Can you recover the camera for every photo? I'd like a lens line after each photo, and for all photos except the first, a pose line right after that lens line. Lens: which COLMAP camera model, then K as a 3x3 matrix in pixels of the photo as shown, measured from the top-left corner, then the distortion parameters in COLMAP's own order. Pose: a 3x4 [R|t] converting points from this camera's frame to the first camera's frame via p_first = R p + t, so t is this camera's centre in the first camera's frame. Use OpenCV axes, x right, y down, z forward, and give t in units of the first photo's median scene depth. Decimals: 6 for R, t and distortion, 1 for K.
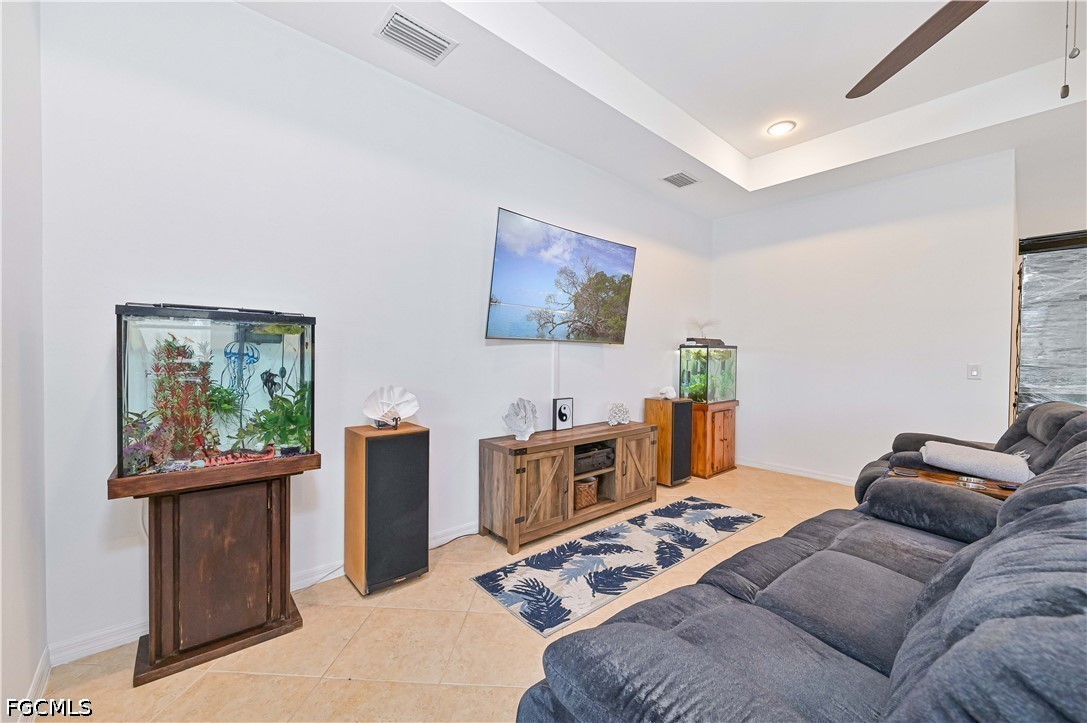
lens RADIAL K [[435.2, 0, 553.9], [0, 435.2, 363.7], [0, 0, 1]] dist [0.000505, 0.000170]
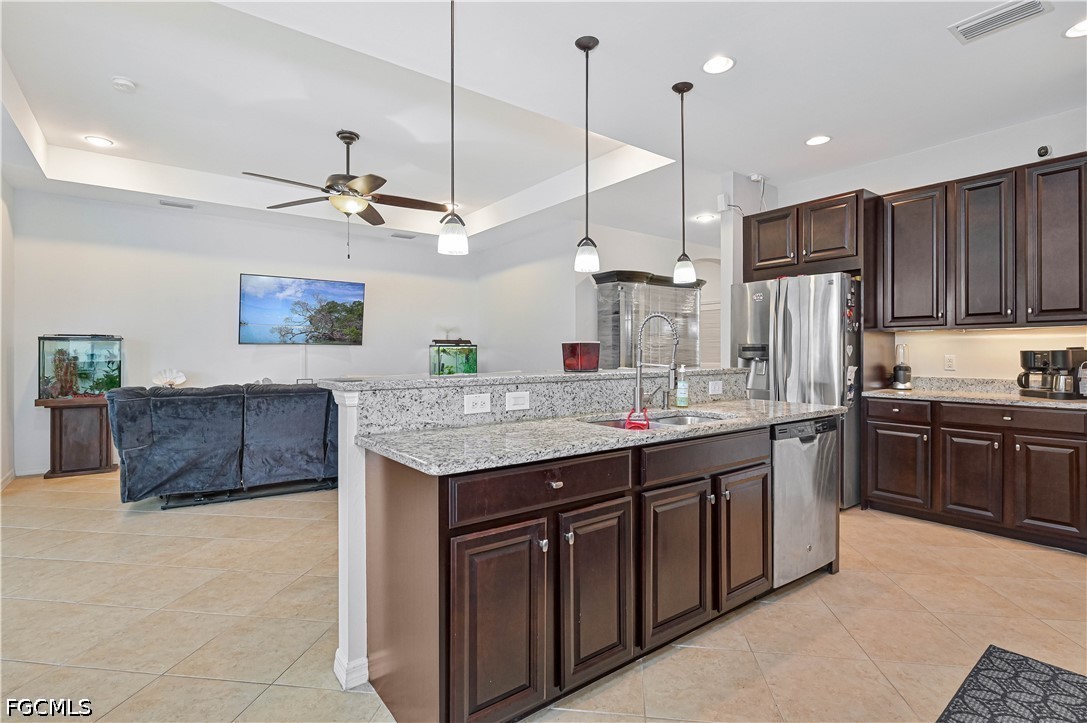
lens RADIAL K [[521.5, 0, 545.2], [0, 521.5, 353.7], [0, 0, 1]] dist [0.003286, -0.002756]
pose [[0.995579, -0.012019, -0.093154, 1.610149], [0.010285, 0.999765, -0.019068, 0.045588], [0.093361, 0.018025, 0.995469, -1.281550]]
